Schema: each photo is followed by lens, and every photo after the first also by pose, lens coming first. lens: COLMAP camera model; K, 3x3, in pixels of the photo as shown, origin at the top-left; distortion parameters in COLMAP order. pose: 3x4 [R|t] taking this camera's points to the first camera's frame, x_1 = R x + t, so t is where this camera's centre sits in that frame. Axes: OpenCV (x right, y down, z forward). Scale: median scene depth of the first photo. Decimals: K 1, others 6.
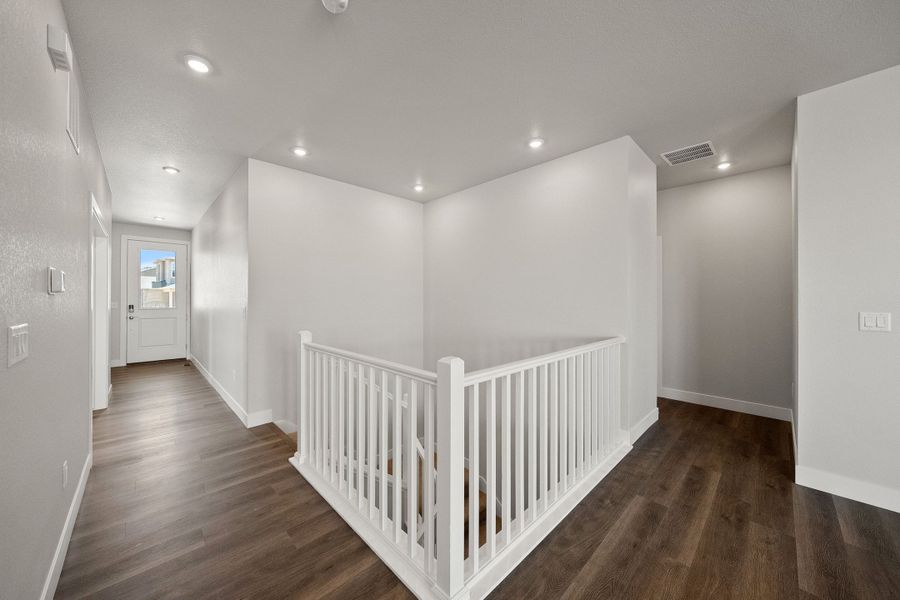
lens RADIAL K [[314.4, 0, 451.2], [0, 314.4, 297.2], [0, 0, 1]] dist [-0.003238, 0.000706]
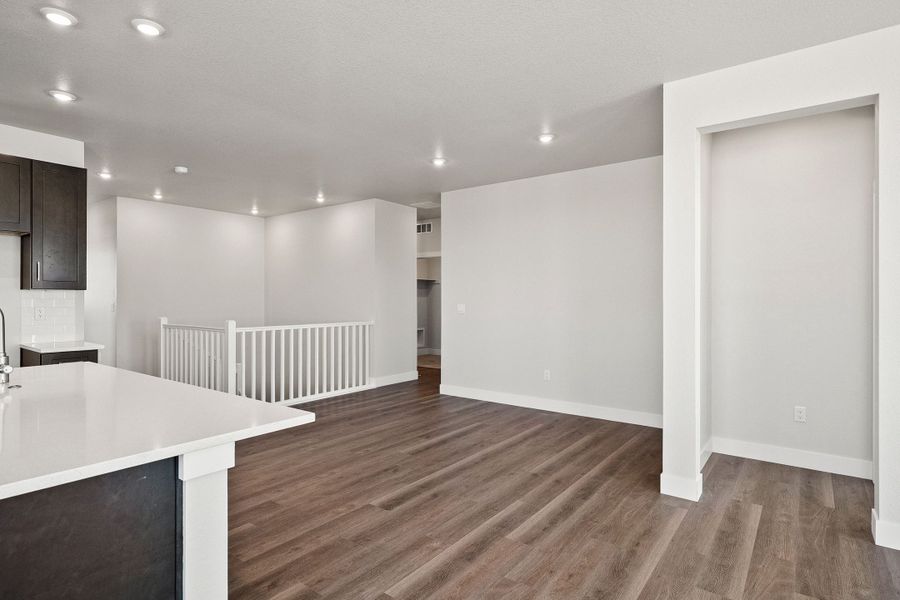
lens RADIAL K [[473.0, 0, 456.1], [0, 473.0, 298.0], [0, 0, 1]] dist [0.002669, 0.000627]
pose [[0.988008, 0.001737, 0.154394, 0.390192], [-0.002878, 0.999970, 0.007167, -0.008196], [-0.154377, -0.007526, 0.987983, -0.987589]]
